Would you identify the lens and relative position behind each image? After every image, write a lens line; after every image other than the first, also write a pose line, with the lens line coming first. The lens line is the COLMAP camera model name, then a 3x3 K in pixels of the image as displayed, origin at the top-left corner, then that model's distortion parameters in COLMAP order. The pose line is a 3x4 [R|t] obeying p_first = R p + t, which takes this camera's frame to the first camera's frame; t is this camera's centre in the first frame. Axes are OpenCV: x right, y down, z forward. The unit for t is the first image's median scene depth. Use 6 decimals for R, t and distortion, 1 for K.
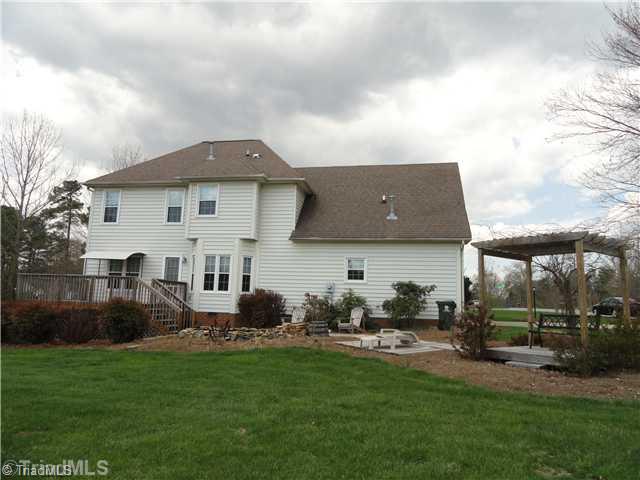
lens RADIAL K [[445.3, 0, 320.0], [0, 445.3, 240.0], [0, 0, 1]] dist [0.001341, -0.000717]
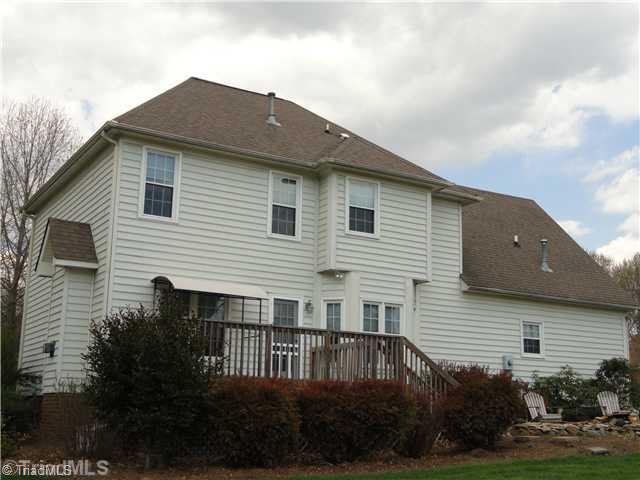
lens RADIAL K [[788.0, 0, 320.0], [0, 788.0, 240.0], [0, 0, 1]] dist [-0.004226, 0.004974]
pose [[0.755385, 0.125998, 0.643054, -0.974951], [-0.095418, 0.992030, -0.082290, 0.044475], [-0.648297, 0.000802, 0.761387, 0.255295]]
